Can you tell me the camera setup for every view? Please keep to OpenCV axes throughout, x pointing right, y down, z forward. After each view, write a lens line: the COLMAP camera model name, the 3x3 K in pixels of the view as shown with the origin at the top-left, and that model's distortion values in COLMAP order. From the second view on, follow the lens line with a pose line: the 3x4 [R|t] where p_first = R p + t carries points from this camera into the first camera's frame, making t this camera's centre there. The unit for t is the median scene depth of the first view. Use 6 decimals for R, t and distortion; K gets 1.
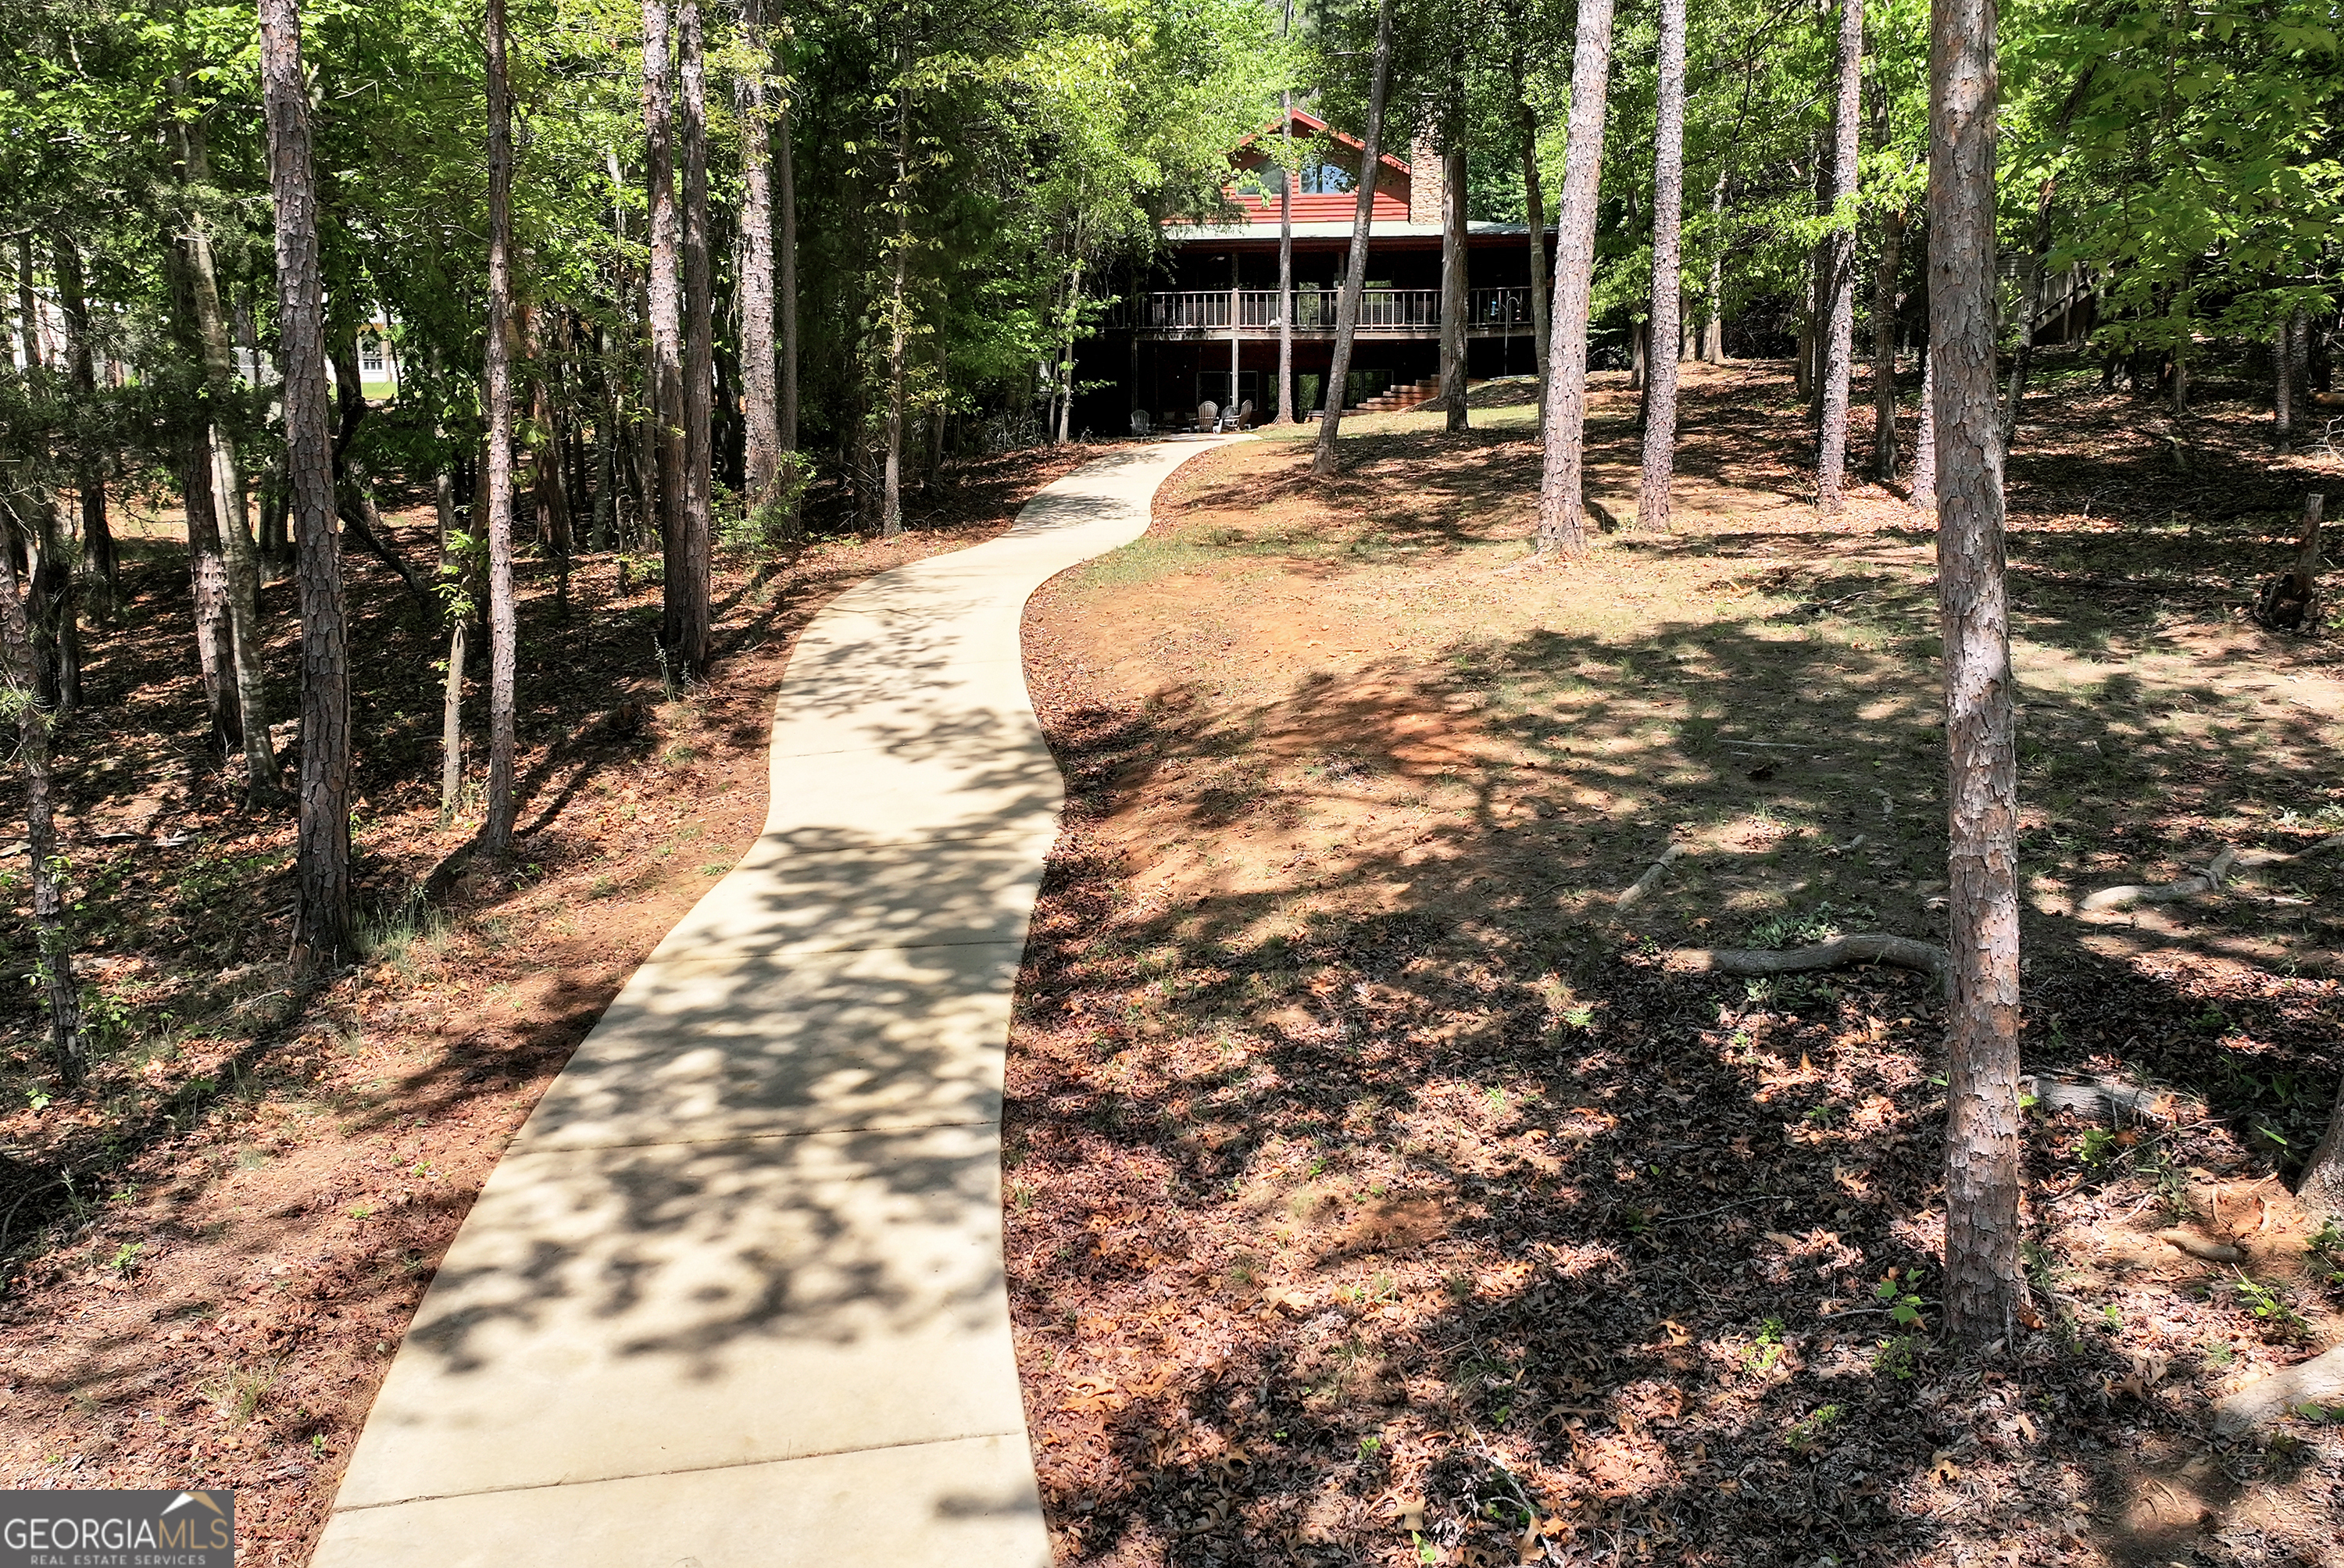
lens RADIAL K [[1905.0, 0, 1172.0], [0, 1905.0, 784.0], [0, 0, 1]] dist [0.006251, -0.004371]
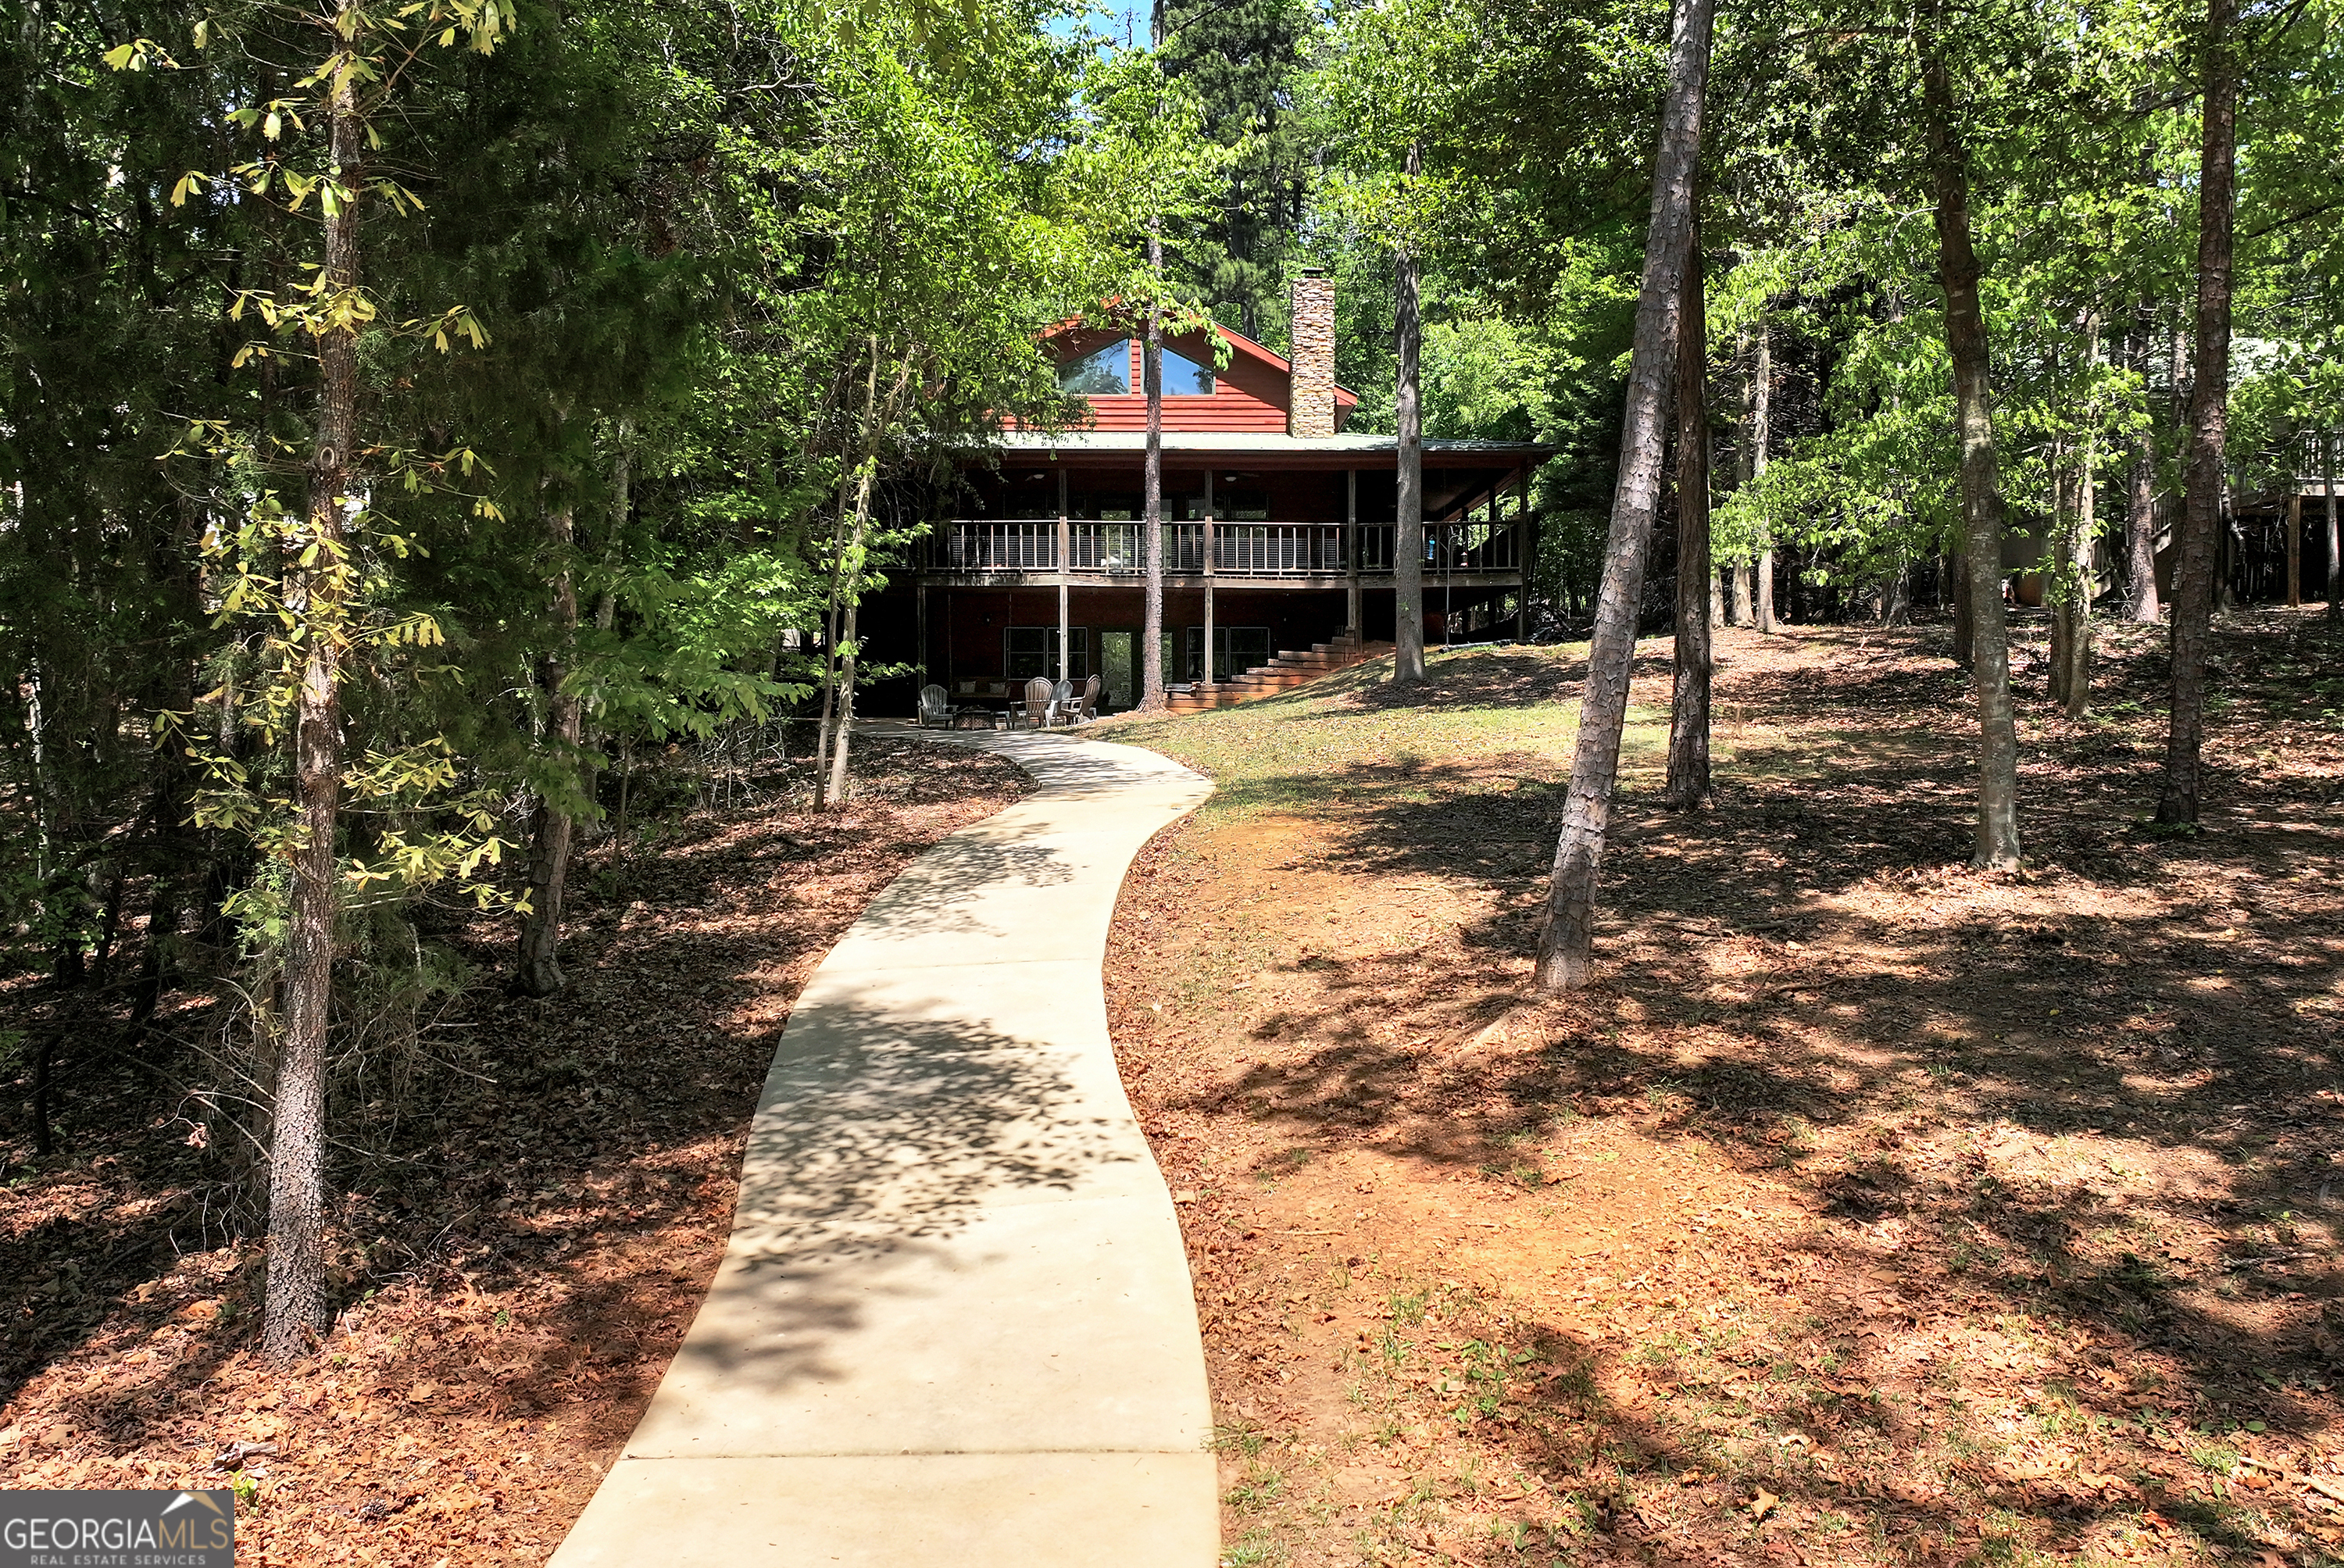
lens RADIAL K [[1905.0, 0, 1172.0], [0, 1905.0, 784.0], [0, 0, 1]] dist [0.006251, -0.004371]
pose [[0.990937, -0.003370, 0.134286, -0.026685], [0.019046, 0.993110, -0.115624, -0.084474], [-0.132971, 0.117134, 0.984174, 0.332158]]
